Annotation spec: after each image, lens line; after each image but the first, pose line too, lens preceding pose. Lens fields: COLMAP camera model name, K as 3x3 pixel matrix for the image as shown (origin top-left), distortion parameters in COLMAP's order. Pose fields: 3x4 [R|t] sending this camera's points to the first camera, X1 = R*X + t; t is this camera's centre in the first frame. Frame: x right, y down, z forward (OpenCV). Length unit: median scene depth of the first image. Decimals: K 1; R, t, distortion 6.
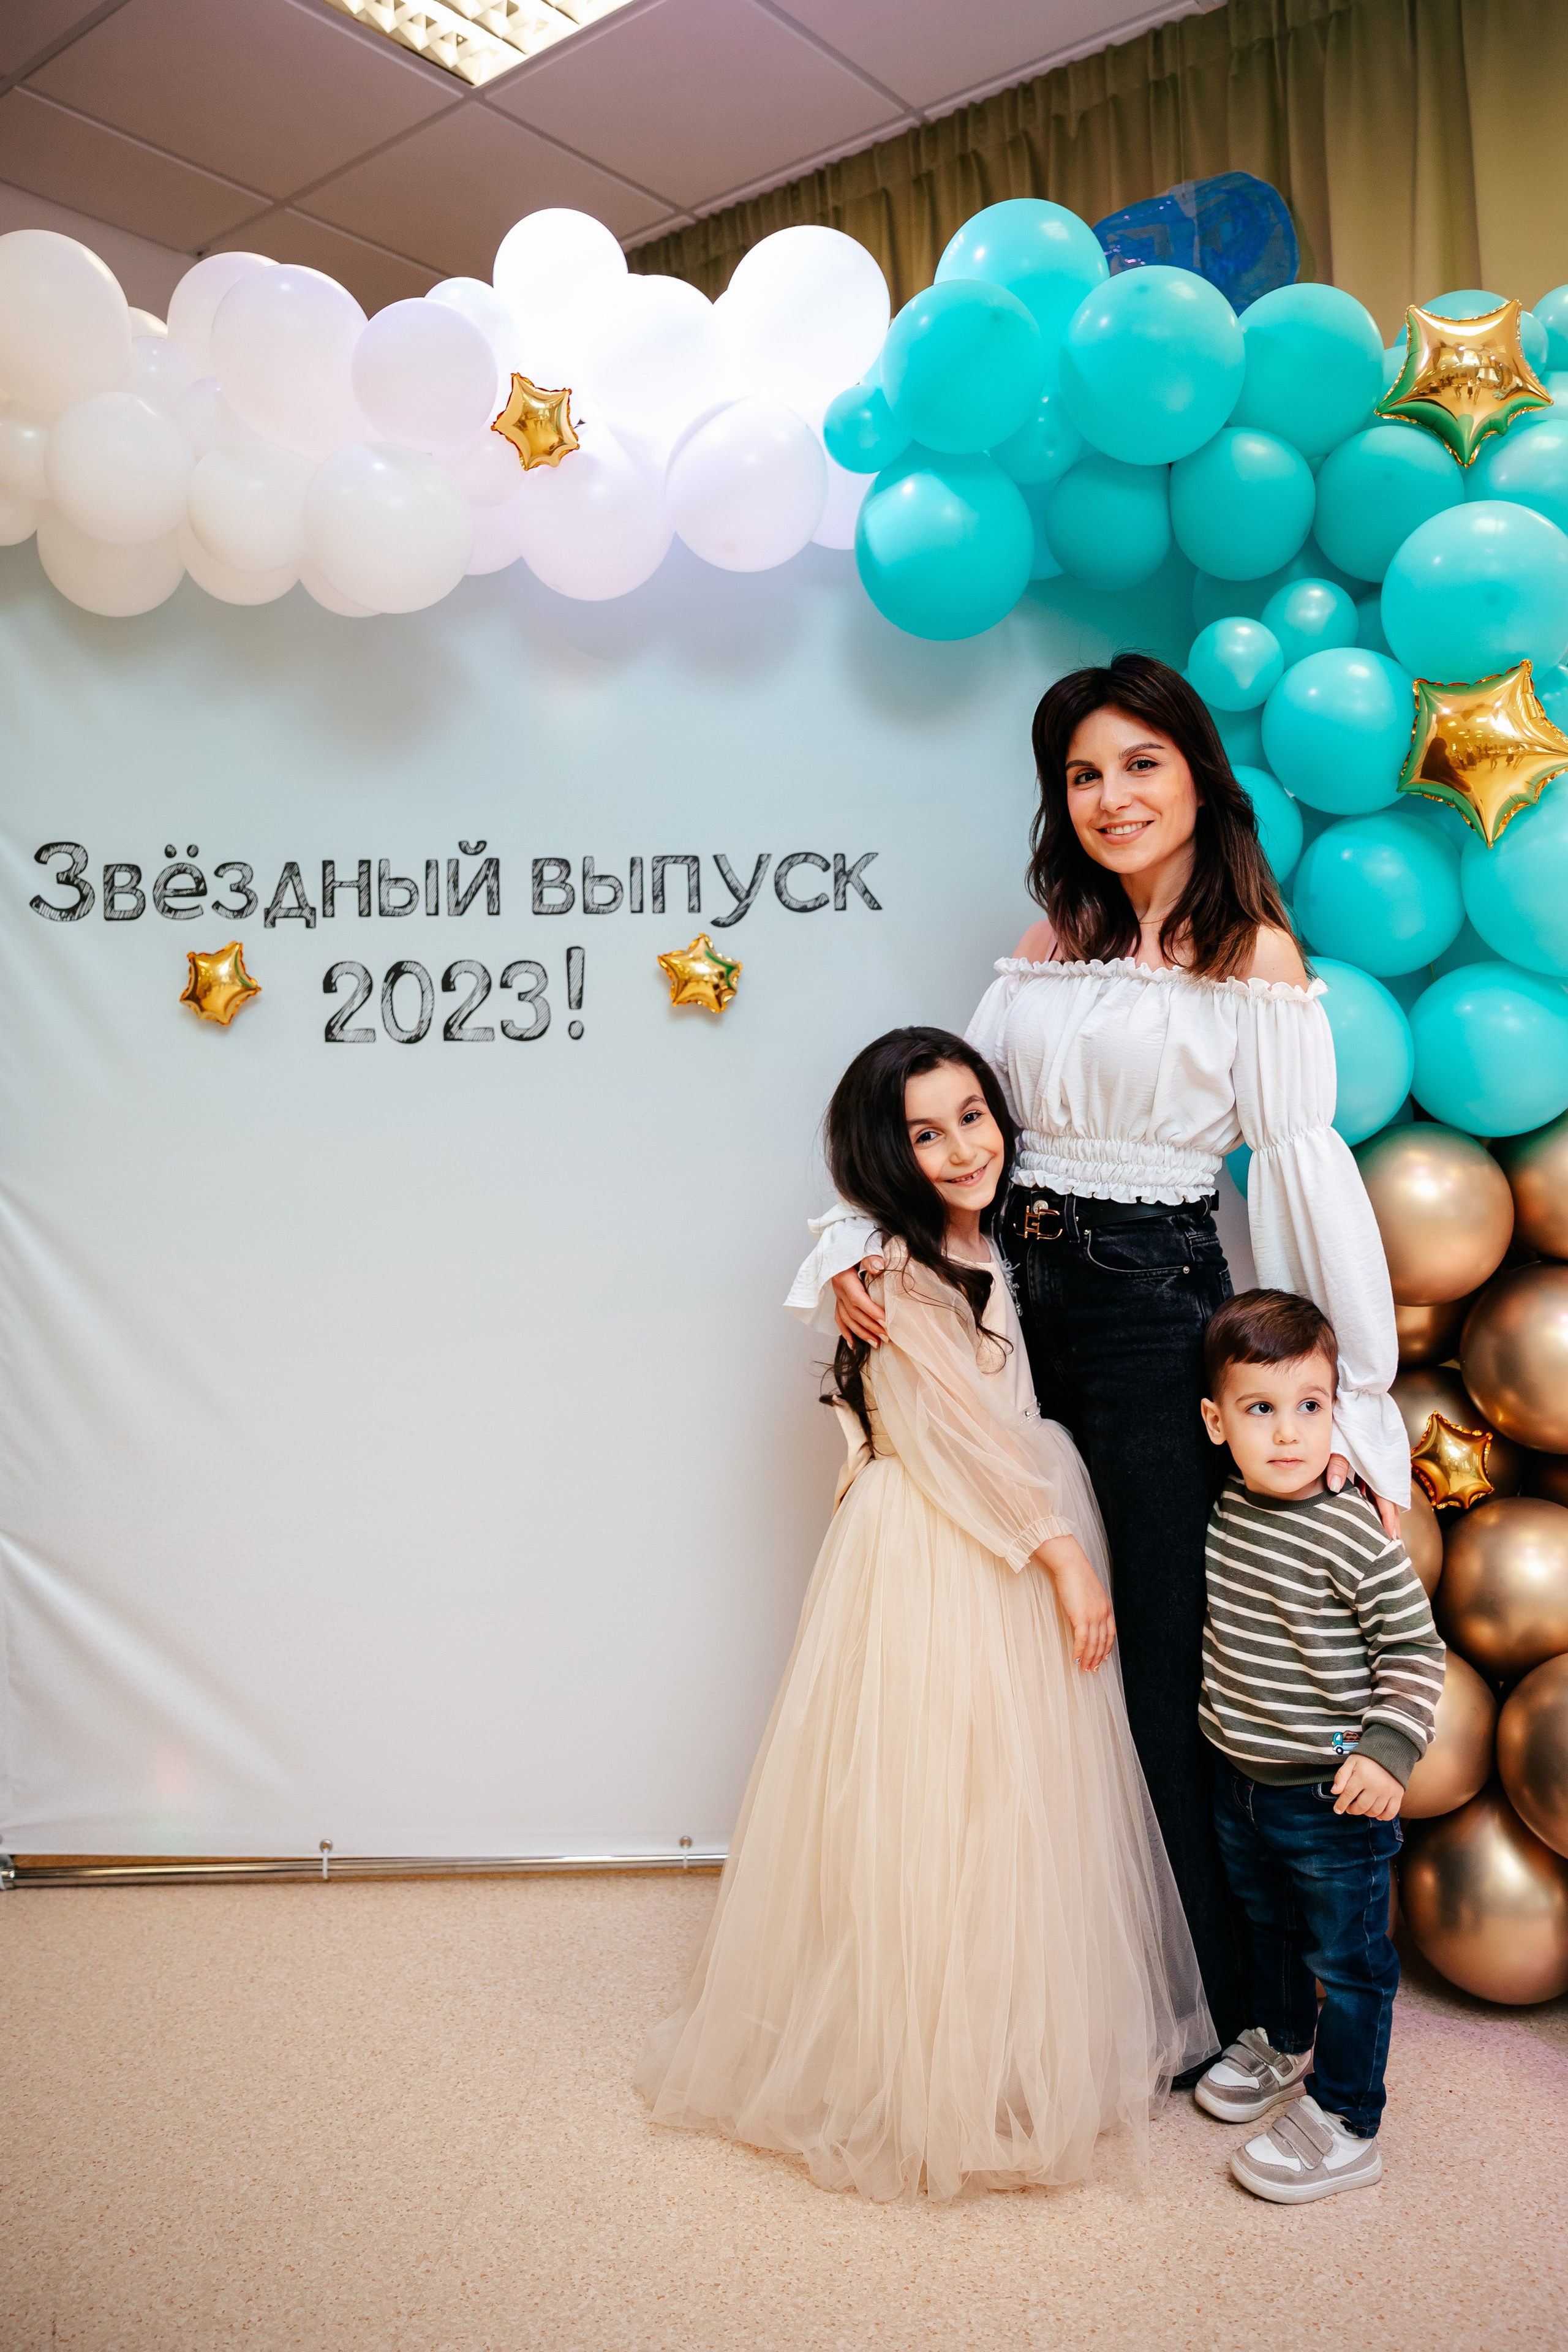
lens RADIAL K [[1735.1, 0, 781.1], [0, 1735.1, 1089.5], [0, 0, 1]] dist [-0.079186, 0.054046]
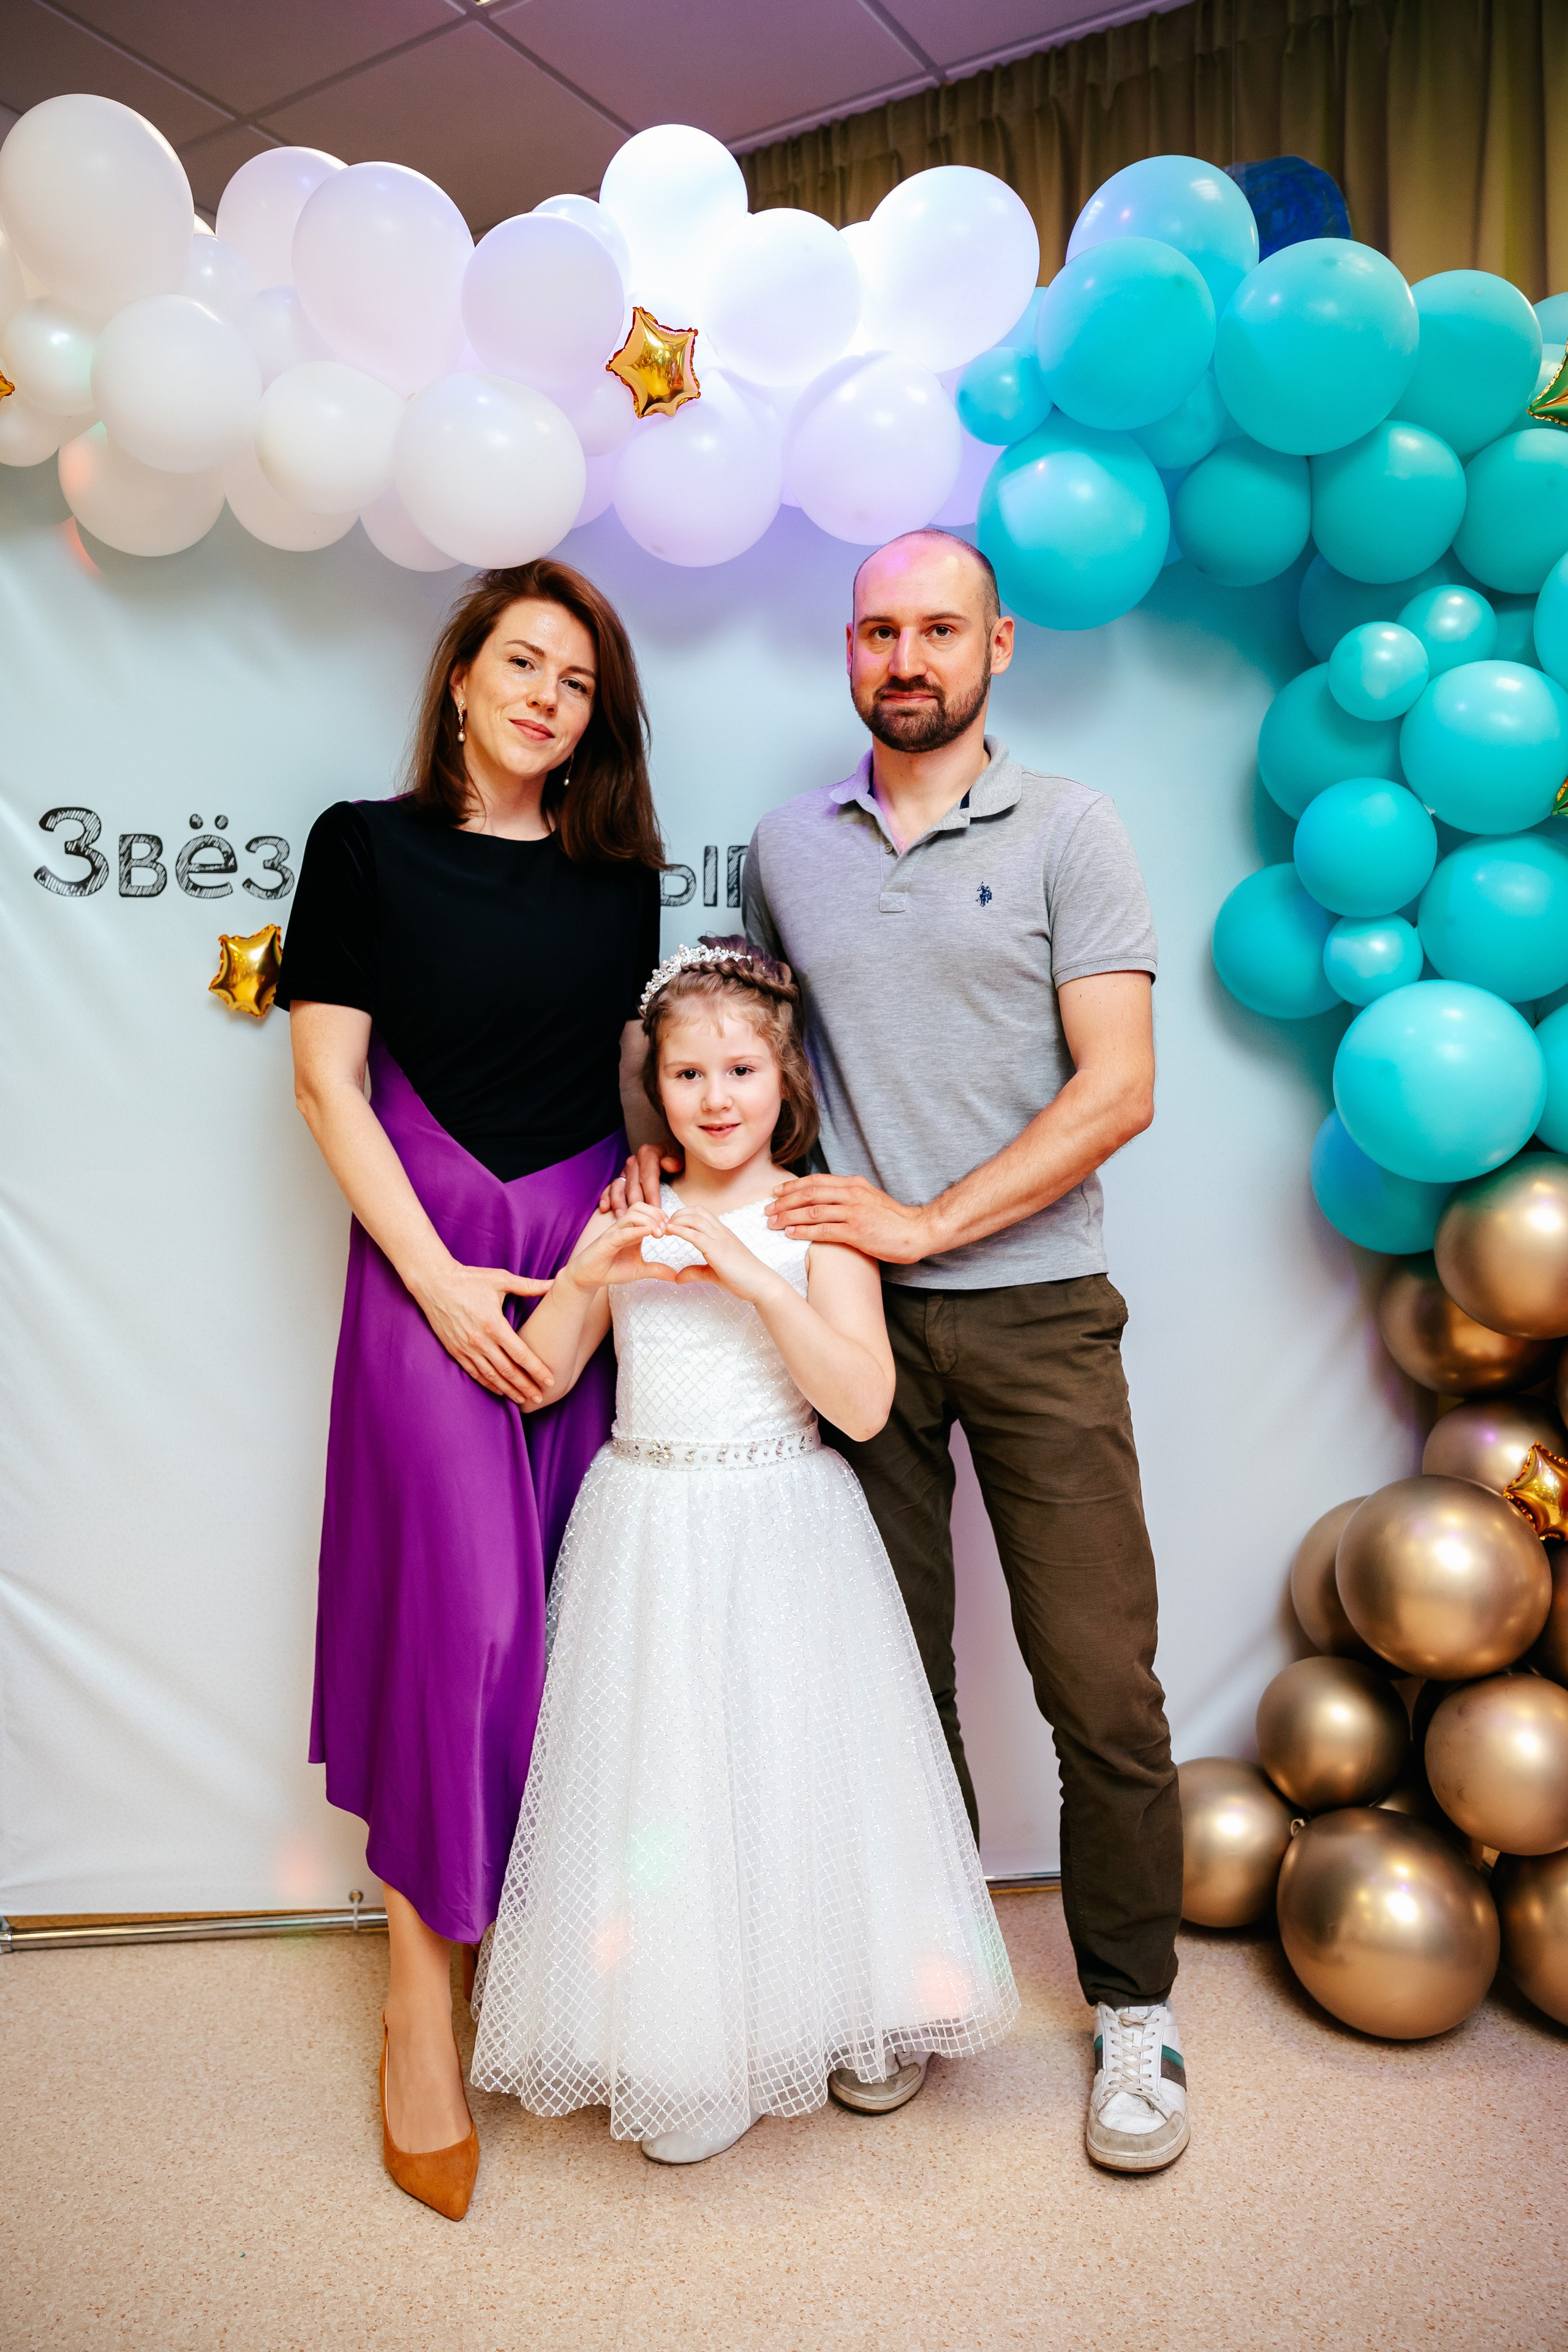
lens RADIAL K [[1702.4, 0, 765.4], [0, 1702.4, 1158.4], [0, 0, 1]] dist [-0.091102, 0.055530]
pose [[0.994463, 0.018211, 0.103501, -0.146477], [-0.023378, 0.998529, 0.048925, -0.012367], [-0.102458, -0.051073, 0.993425, 0.083756]]
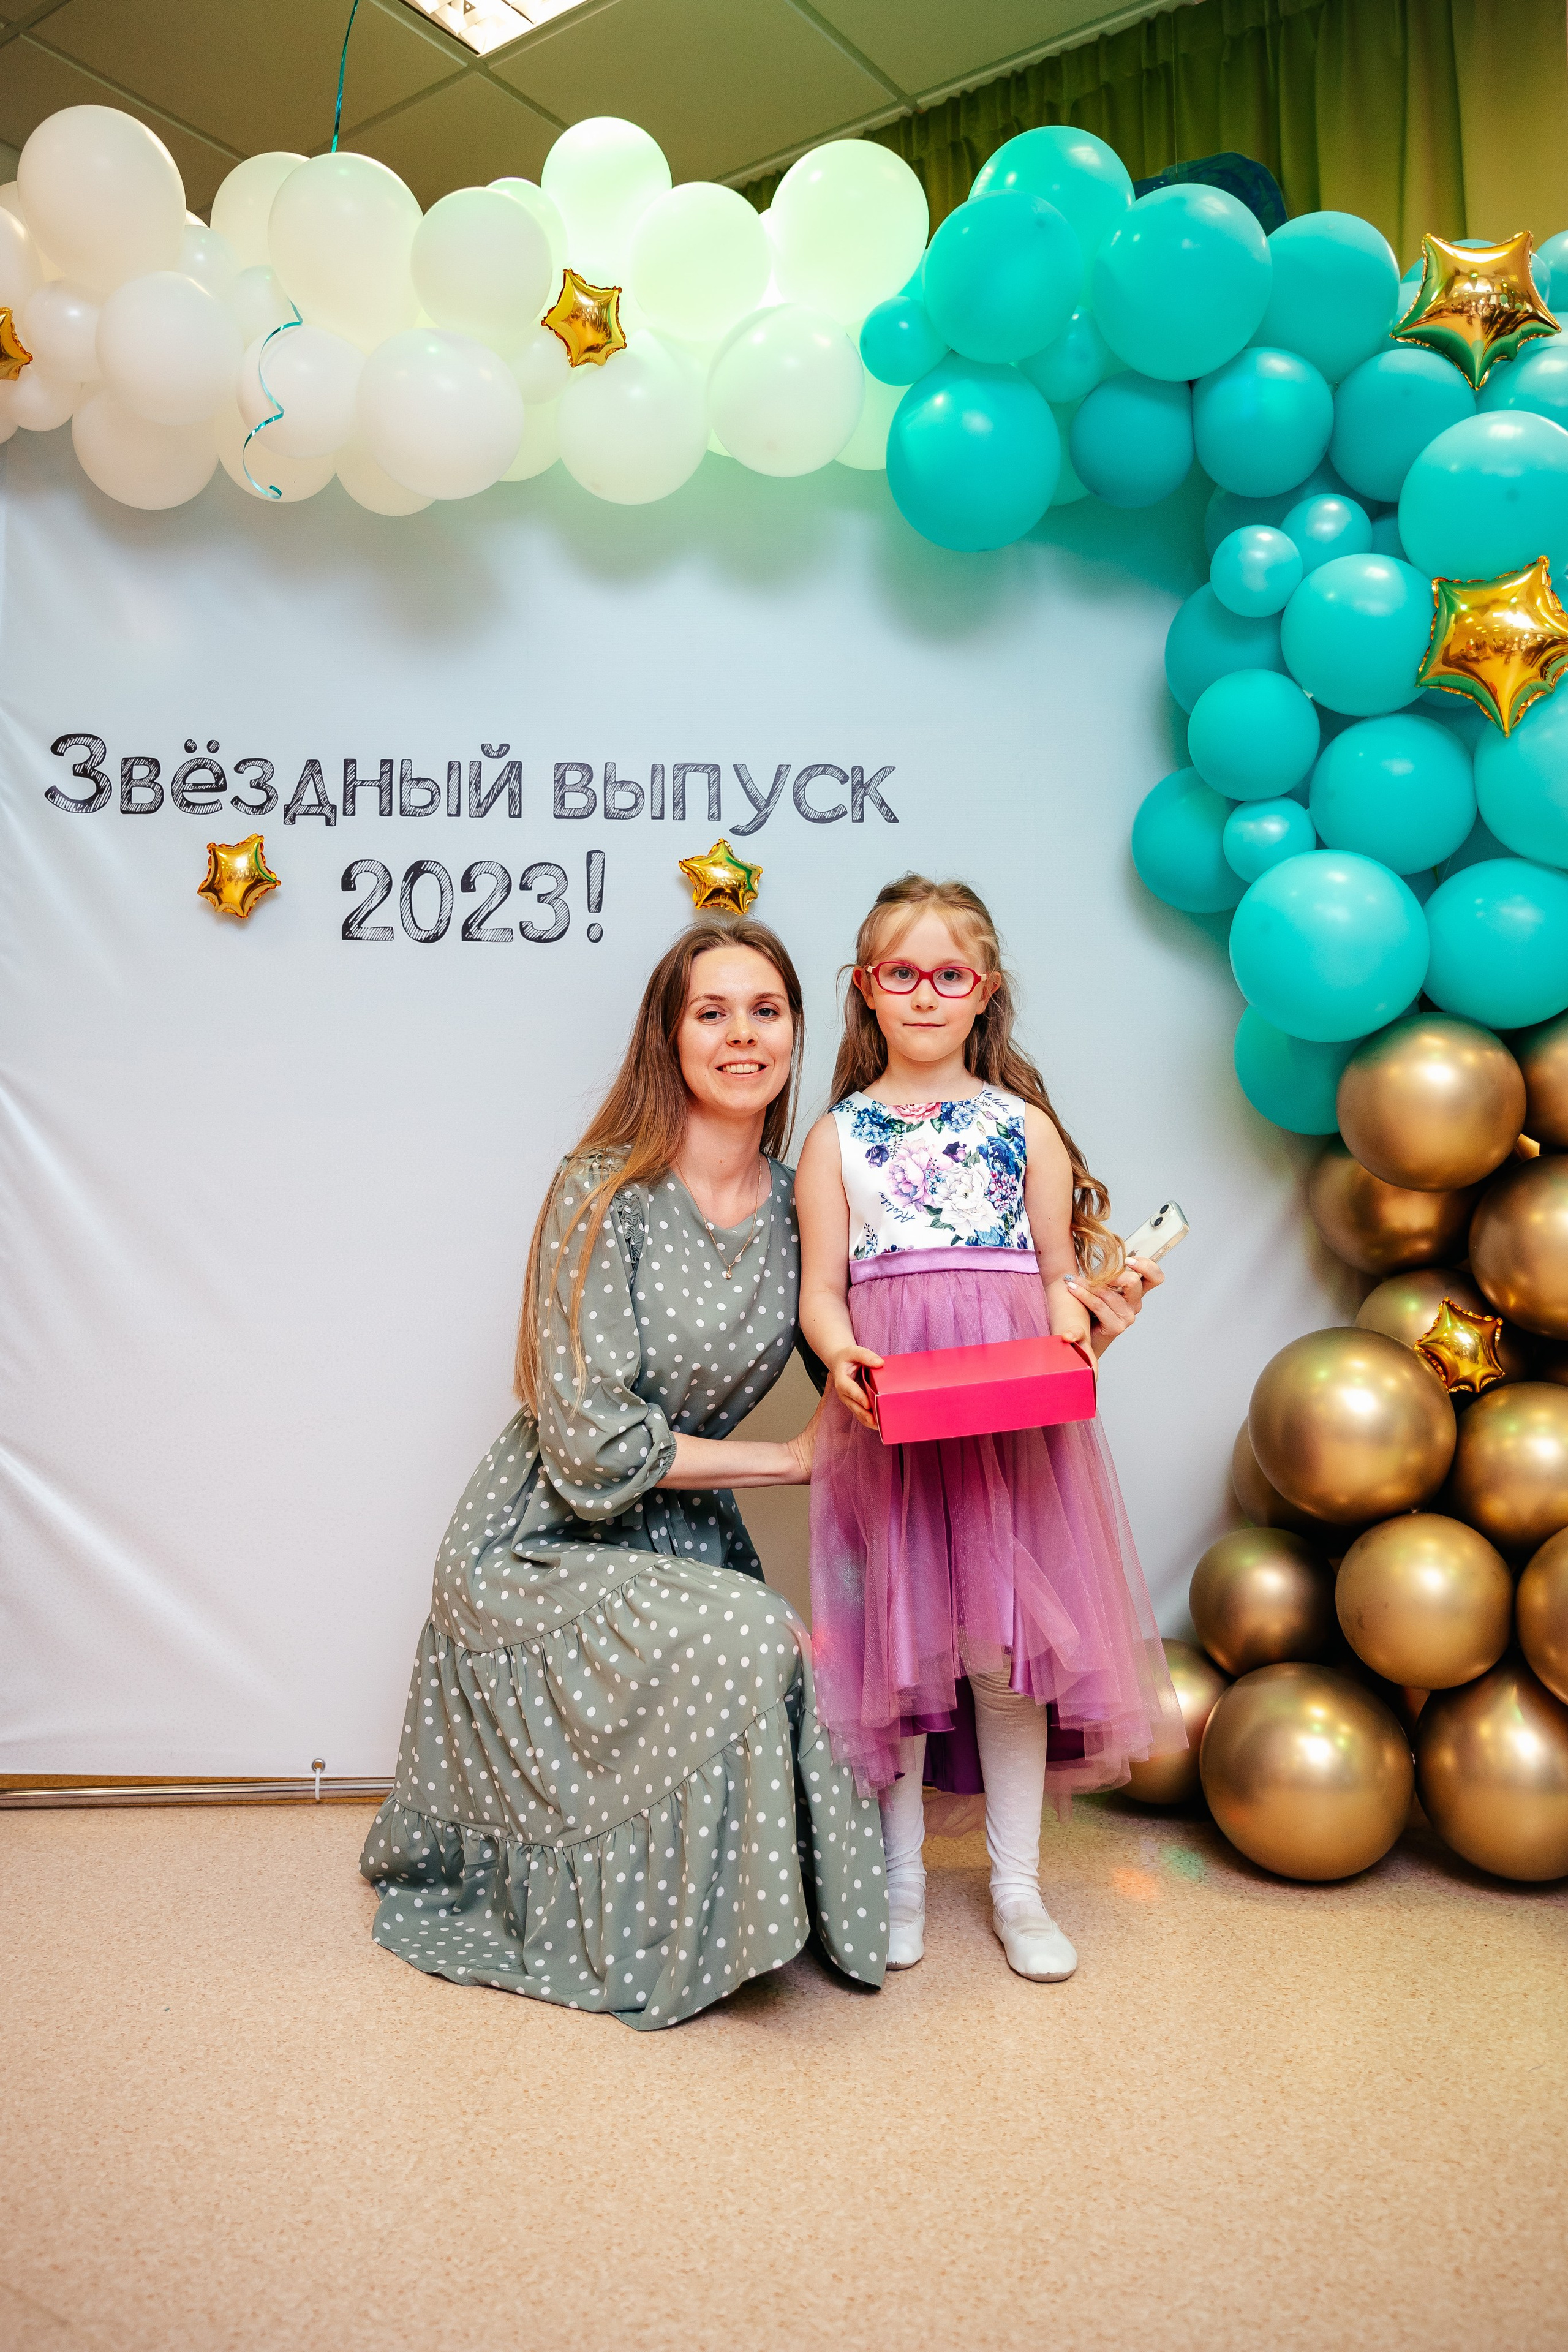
lens RADIAL K [[1789.7, 0, 754.5], [0, 1789.7, 1114.6], [0, 0, 1]] dist [-0.061823, 0.050670]
pose [[0.998958, 0.016661, 0.042481, -0.068334], [-0.014823, 0.998956, -0.043208, 0.115153], [-0.043157, 0.042534, 0.998163, -0.035674]]
